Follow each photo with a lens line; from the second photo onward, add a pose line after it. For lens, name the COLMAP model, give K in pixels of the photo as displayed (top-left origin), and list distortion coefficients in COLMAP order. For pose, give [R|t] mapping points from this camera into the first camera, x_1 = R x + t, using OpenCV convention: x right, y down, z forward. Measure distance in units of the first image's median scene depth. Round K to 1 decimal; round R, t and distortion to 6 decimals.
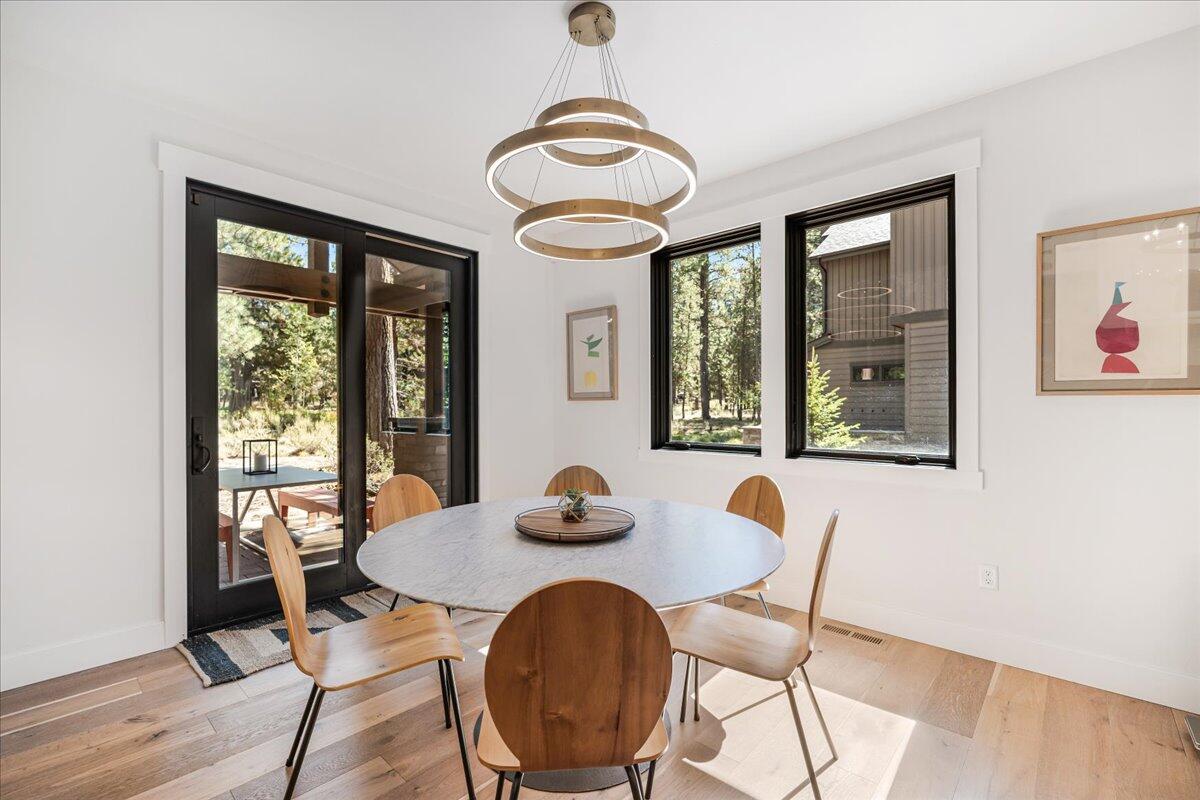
lens RADIAL K [[524.0, 0, 600.0], [0, 524.0, 404.8], [0, 0, 1]] dist [-0.003701, -0.000076]
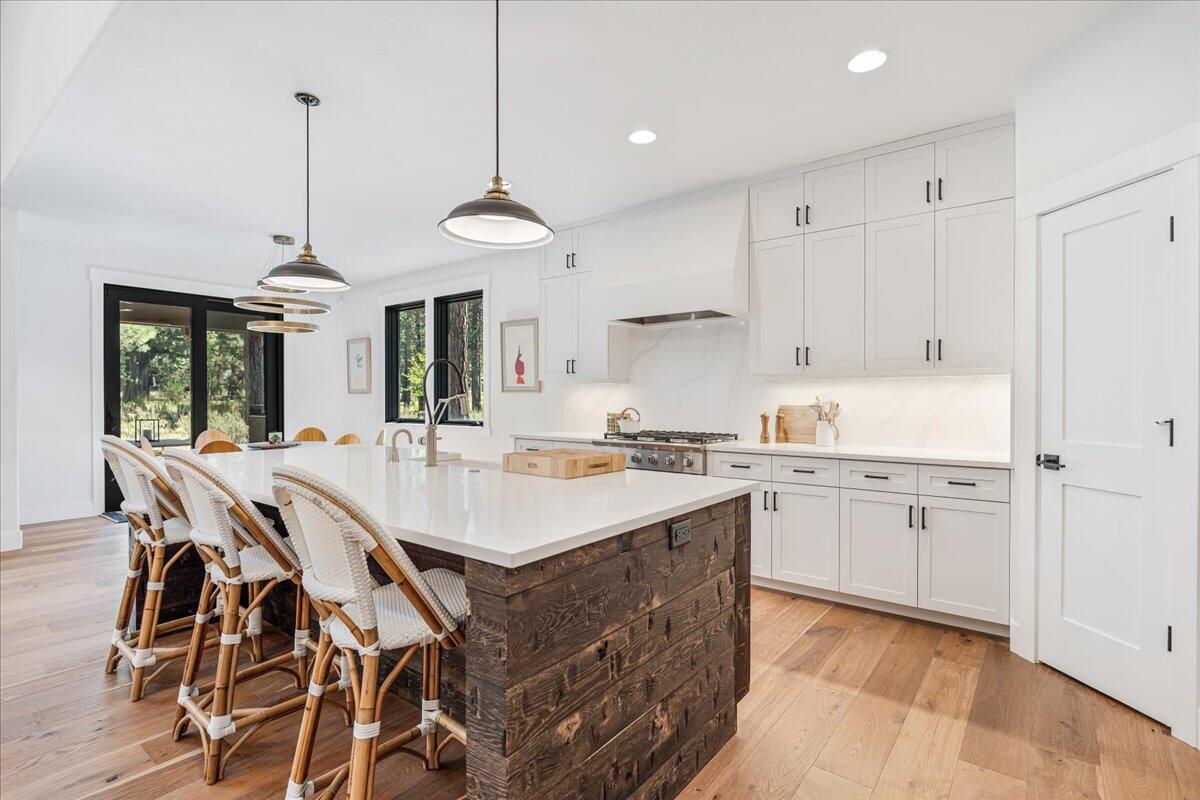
lens RADIAL K [[582.1, 0, 600.0], [0, 582.1, 400.0], [0, 0, 1]] dist [-0.000279, 0.000069]
pose [[0.997530, 0.001226, 0.070231, 0.793072], [-0.001735, 0.999973, 0.007193, -0.004656], [-0.070220, -0.007297, 0.997505, -1.136824]]
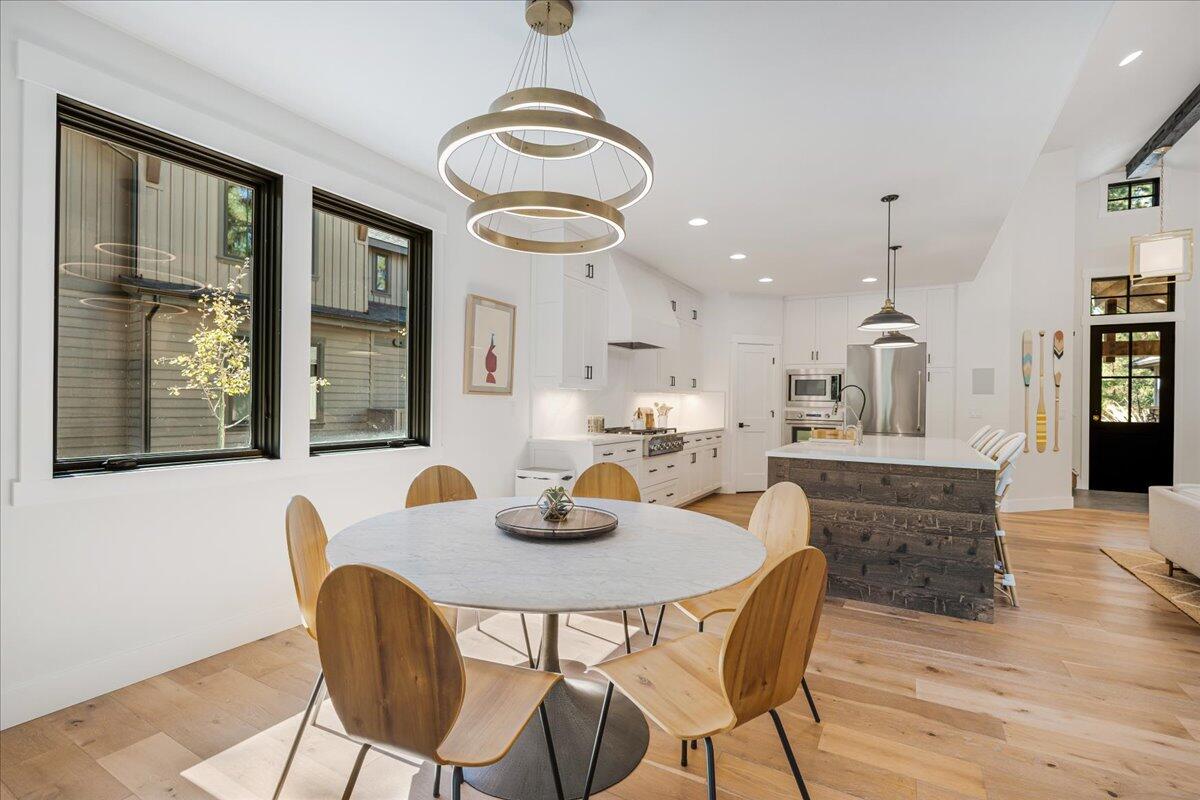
lens RADIAL K [[523.3, 0, 659.2], [0, 523.3, 400.5], [0, 0, 1]] dist [0.027397, 0.000014]
pose [[-0.264662, -0.001612, 0.964340, -0.644077], [-0.020716, 0.999777, -0.004014, -0.002690], [-0.964119, -0.021040, -0.264637, 0.620596]]
